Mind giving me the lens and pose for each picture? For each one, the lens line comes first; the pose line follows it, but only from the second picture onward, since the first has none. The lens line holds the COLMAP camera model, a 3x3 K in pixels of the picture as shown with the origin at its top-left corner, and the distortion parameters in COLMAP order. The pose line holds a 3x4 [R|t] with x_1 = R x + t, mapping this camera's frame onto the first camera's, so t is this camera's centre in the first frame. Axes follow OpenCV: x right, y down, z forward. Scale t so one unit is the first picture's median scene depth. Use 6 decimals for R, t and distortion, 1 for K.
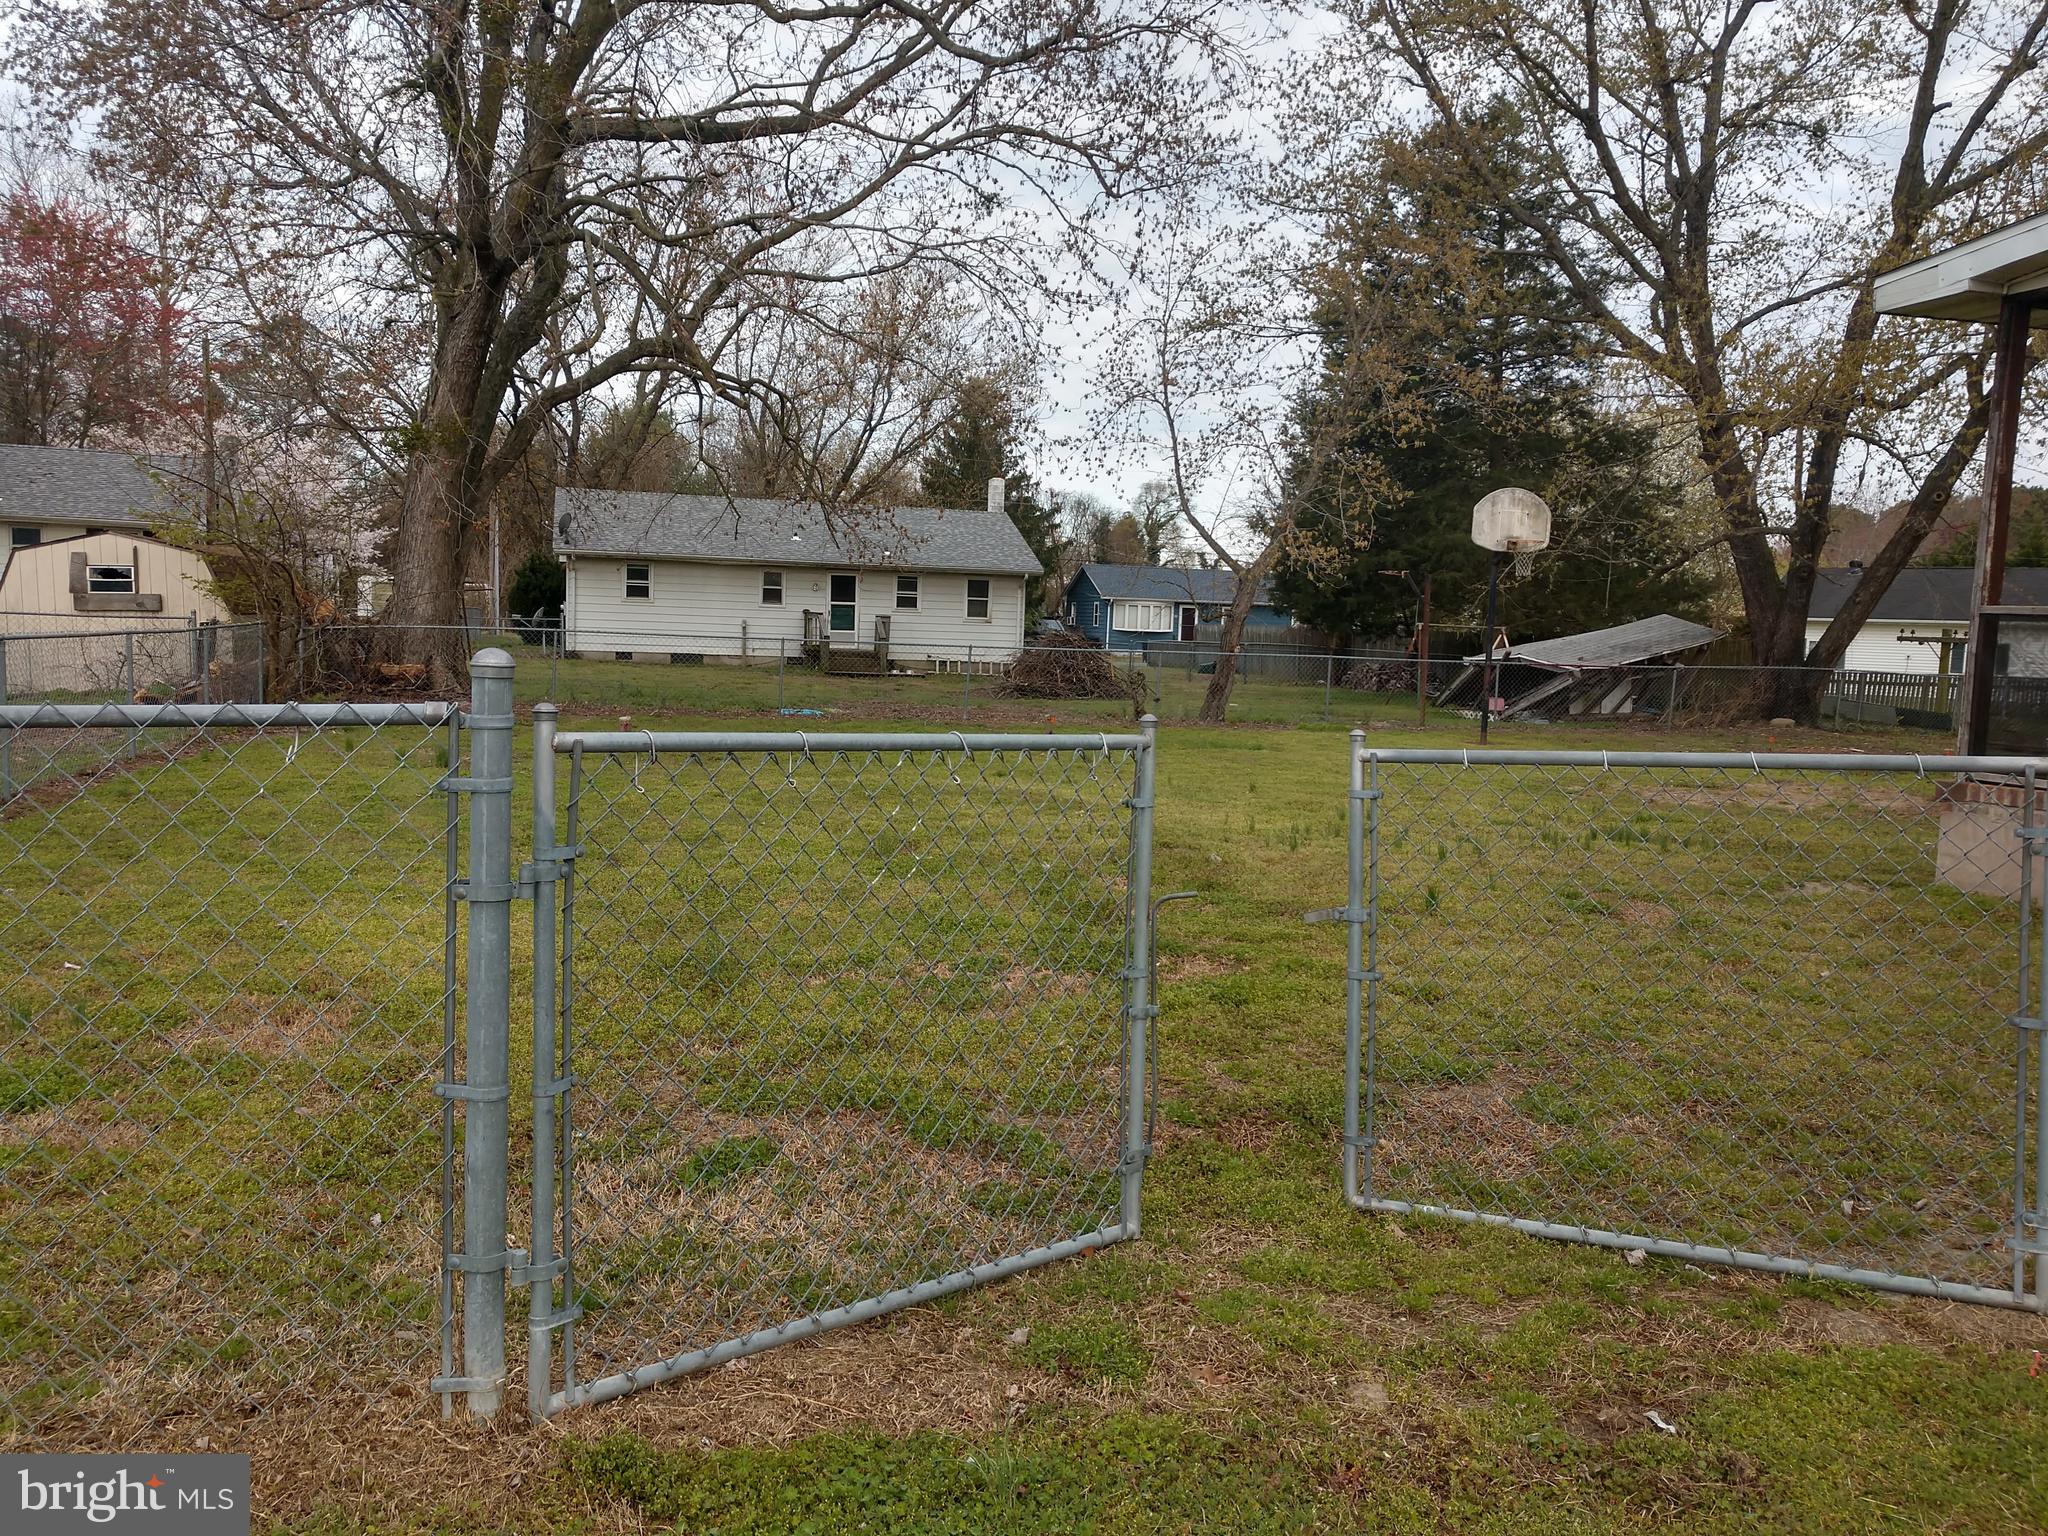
lens RADIAL K [[1557.0, 0, 1012.3], [0, 1557.0, 767.4], [0, 0, 1]] dist [0.024631, -0.002752]
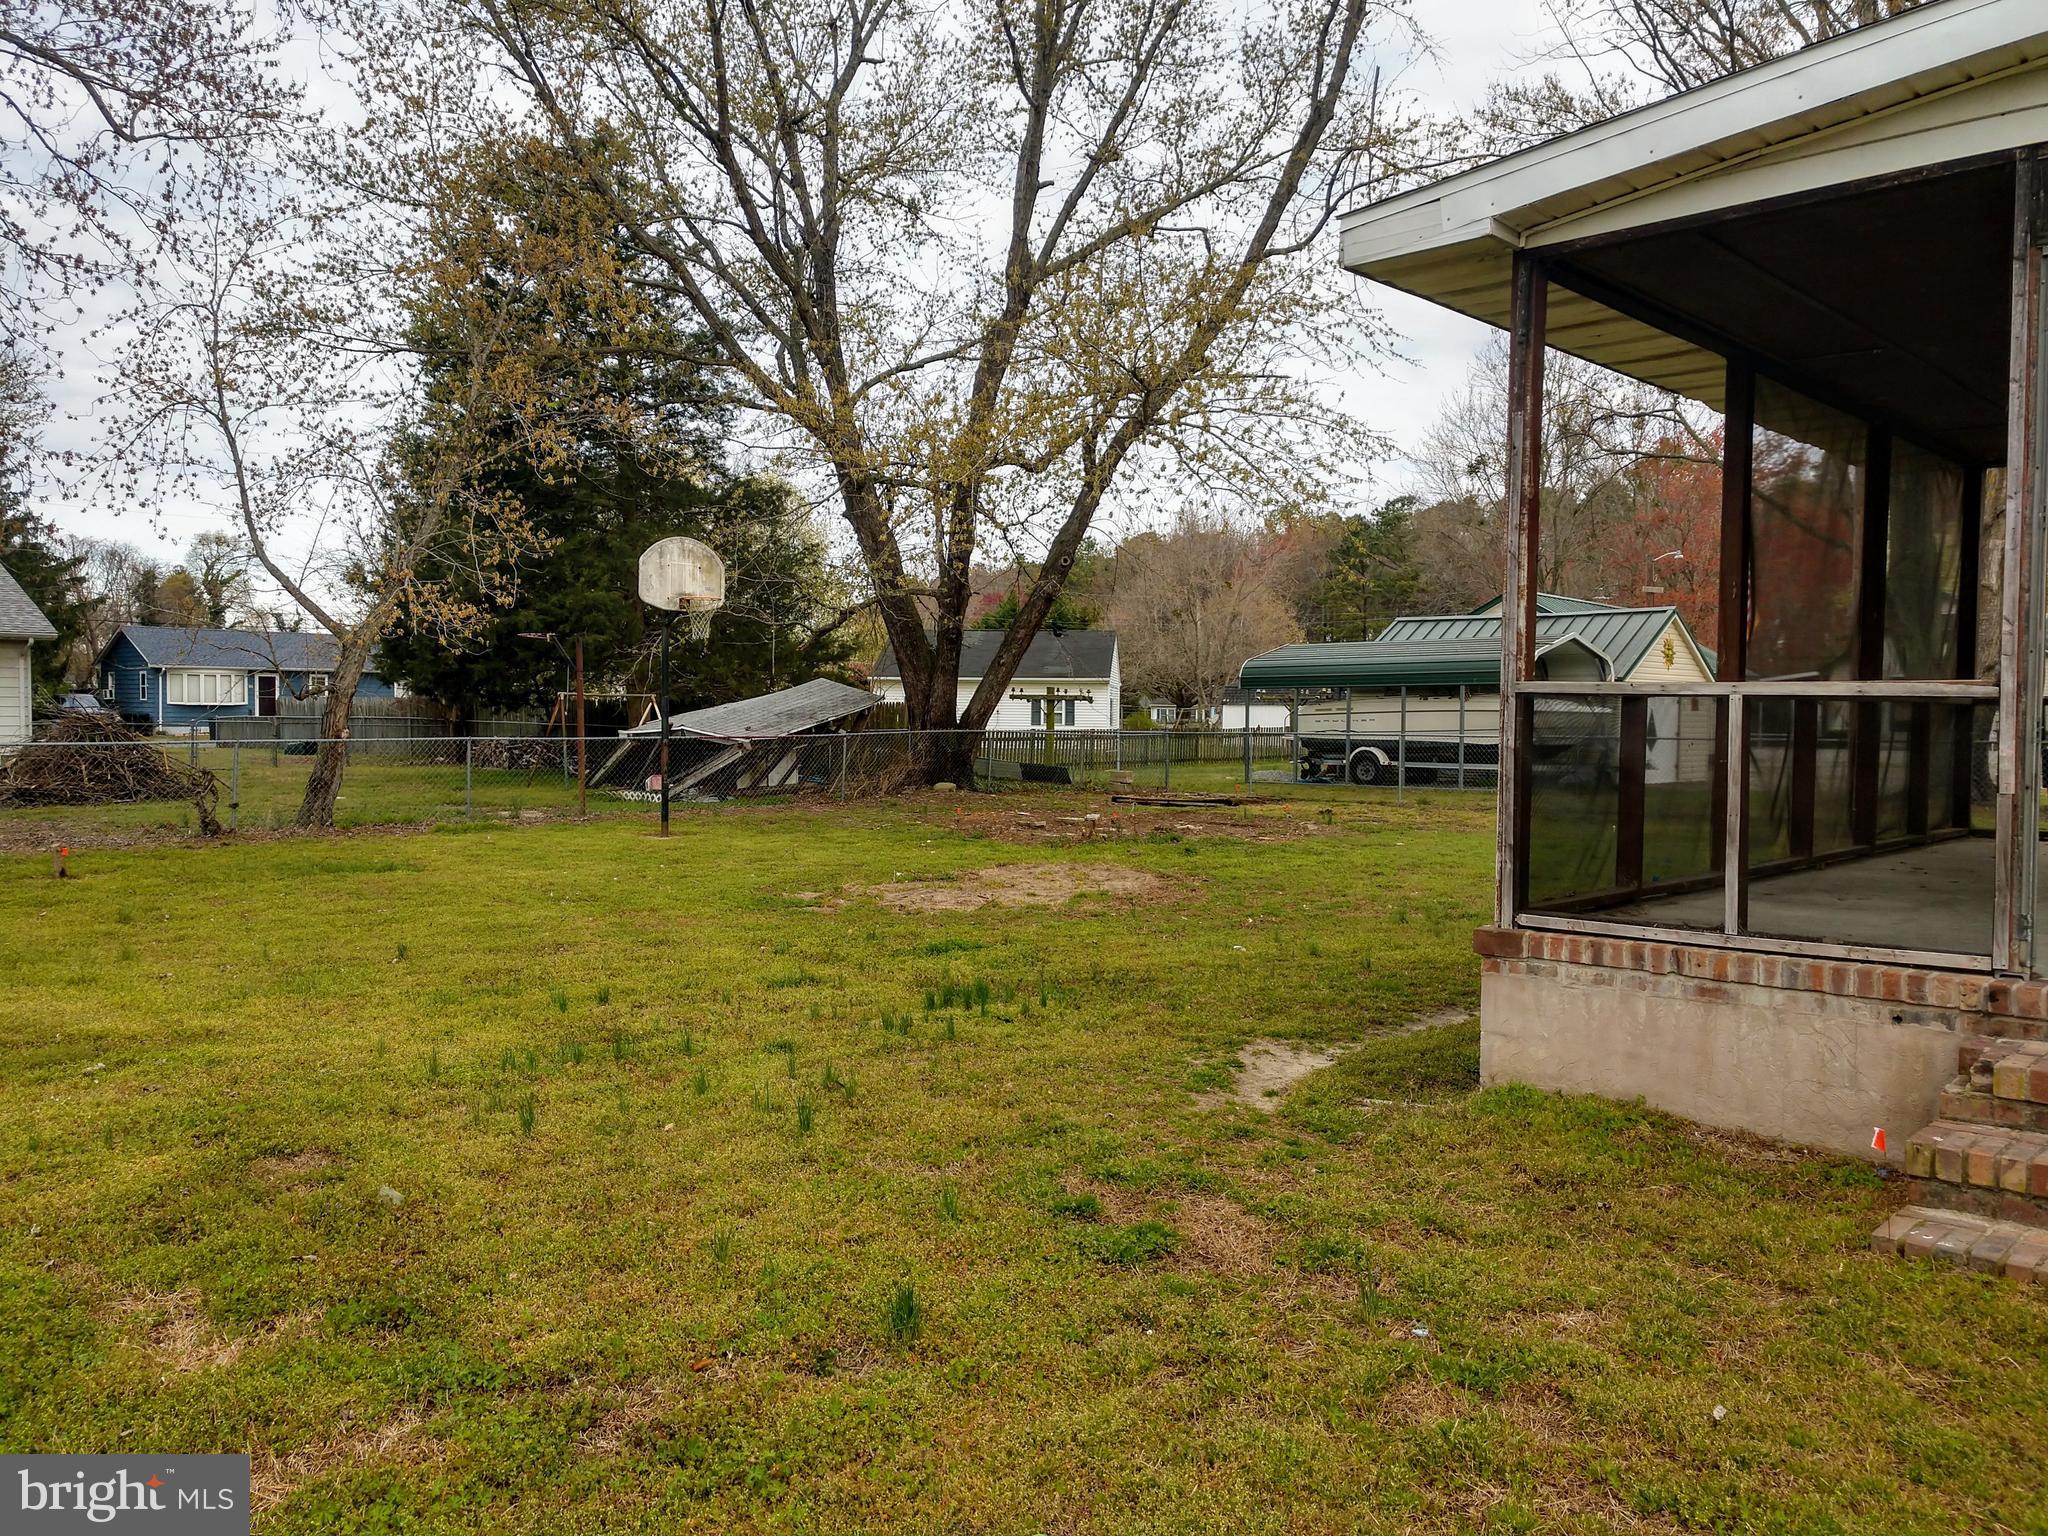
lens RADIAL K [[1557.0, 0, 1005.7], [0, 1557.0, 767.0], [0, 0, 1]] dist [0.024631, -0.002752]
pose [[0.850206, -0.048618, 0.524200, 0.012080], [0.069442, 0.997383, -0.020124, -0.017382], [-0.521850, 0.053511, 0.851357, 0.136499]]
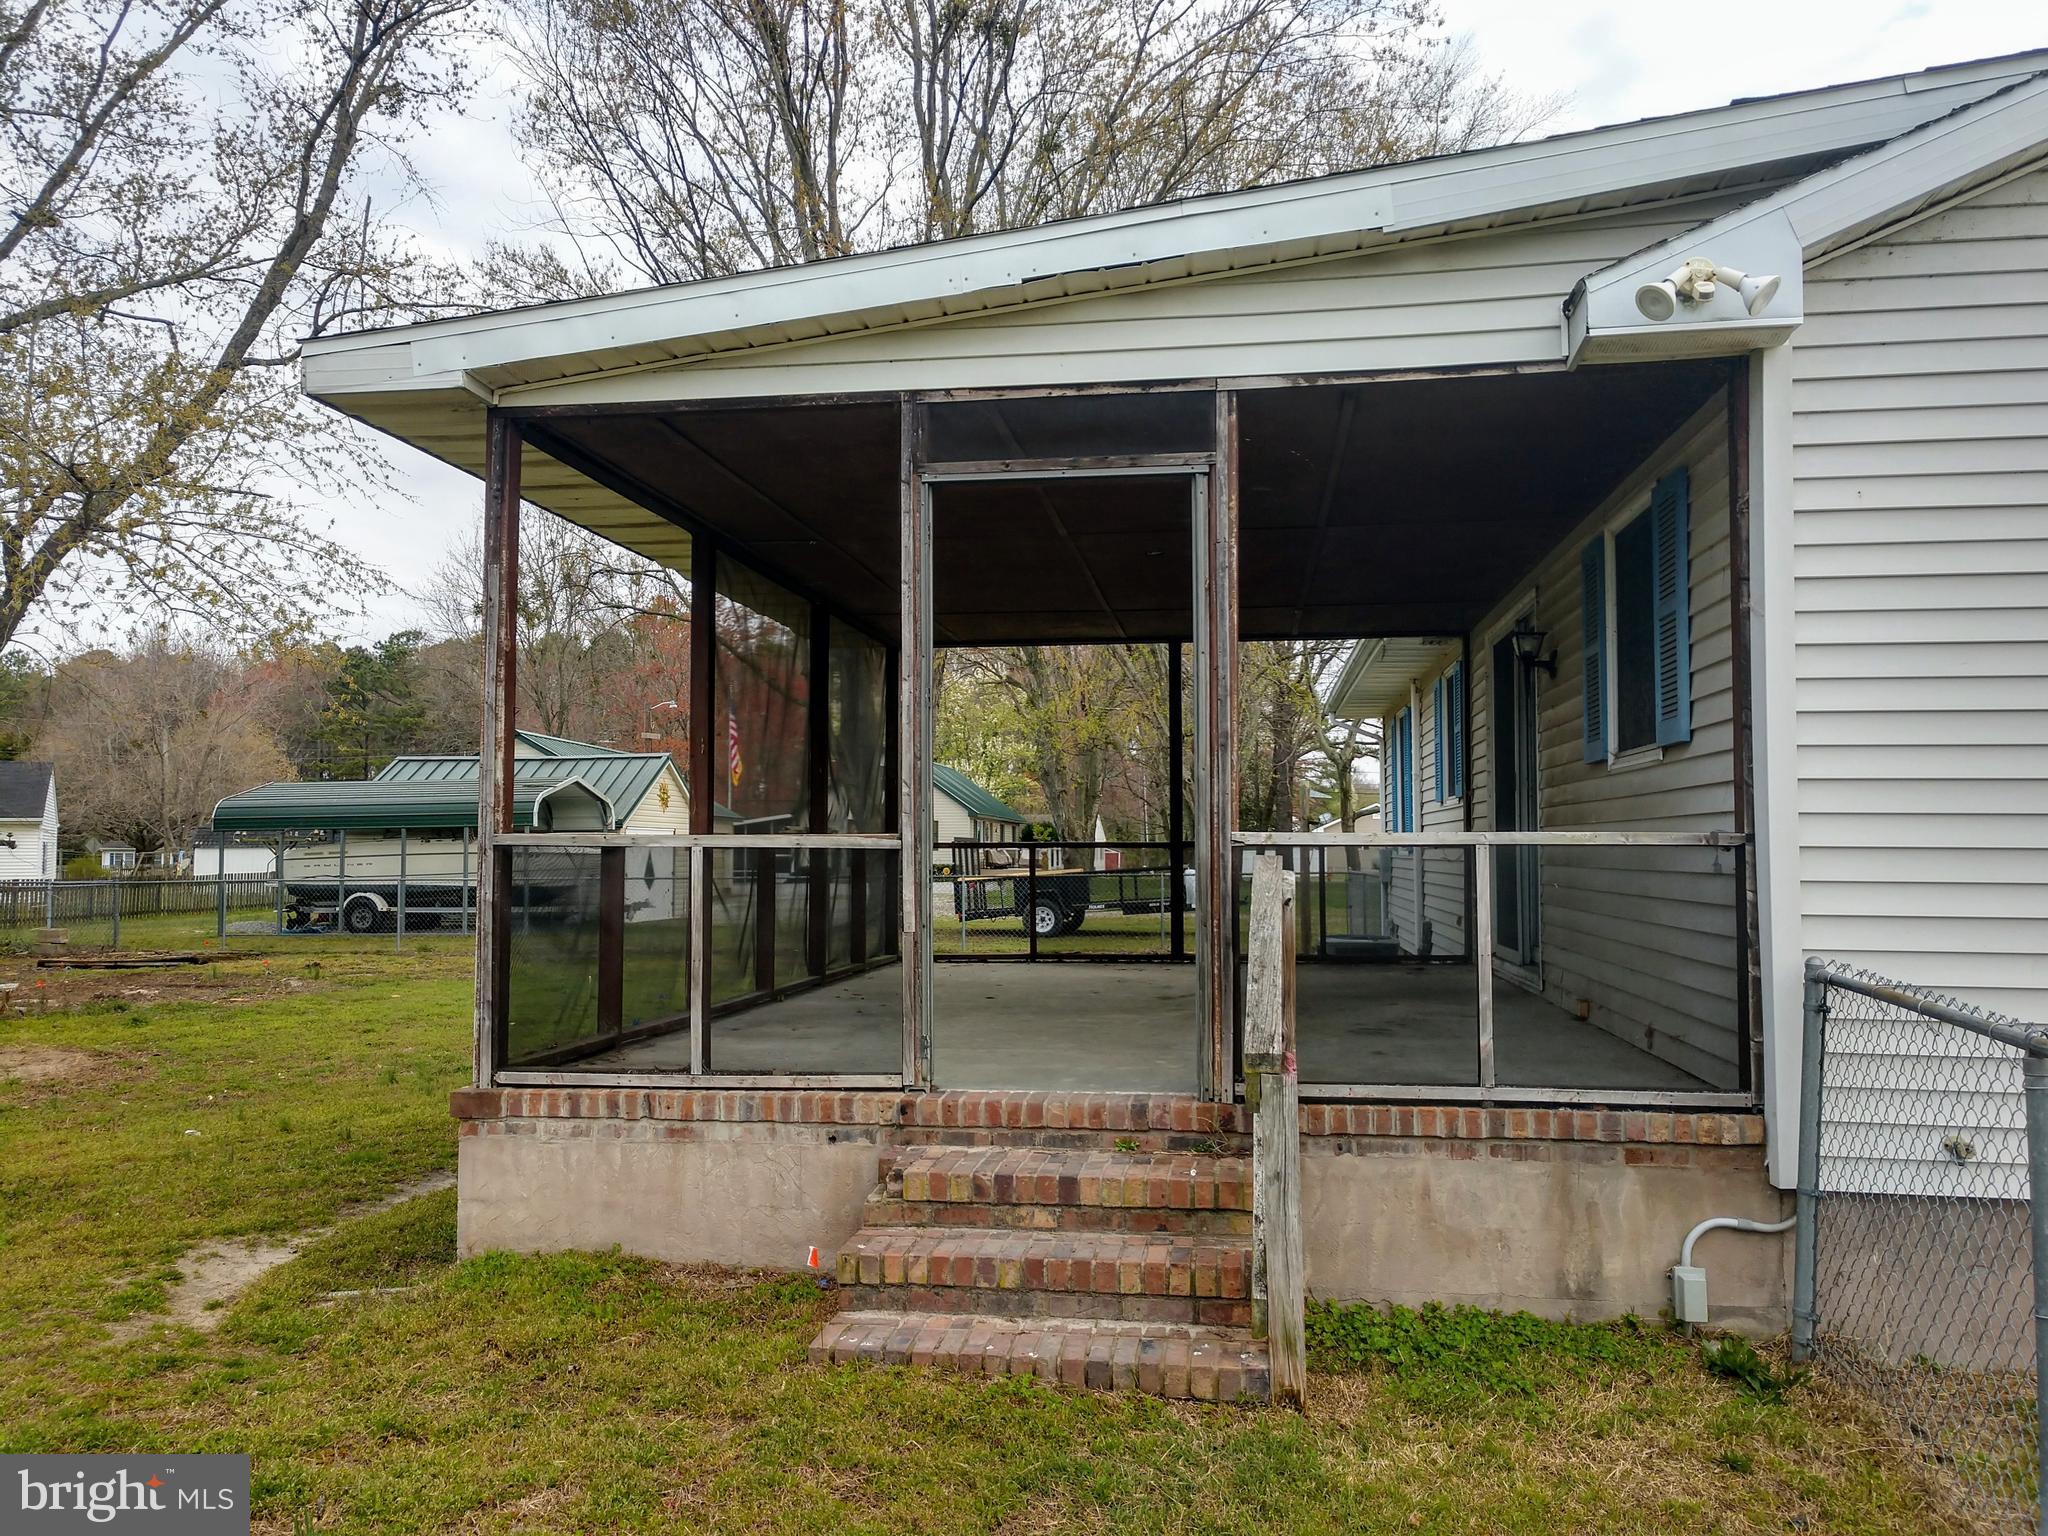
lens RADIAL K [[1557.0, 0, 1008.6], [0, 1557.0, 776.5], [0, 0, 1]] dist [0.024631, -0.002752]
pose [[0.391238, 0.007761, 0.920257, 0.016626], [0.097662, 0.993968, -0.049903, -0.018681], [-0.915093, 0.109398, 0.388120, 0.135384]]
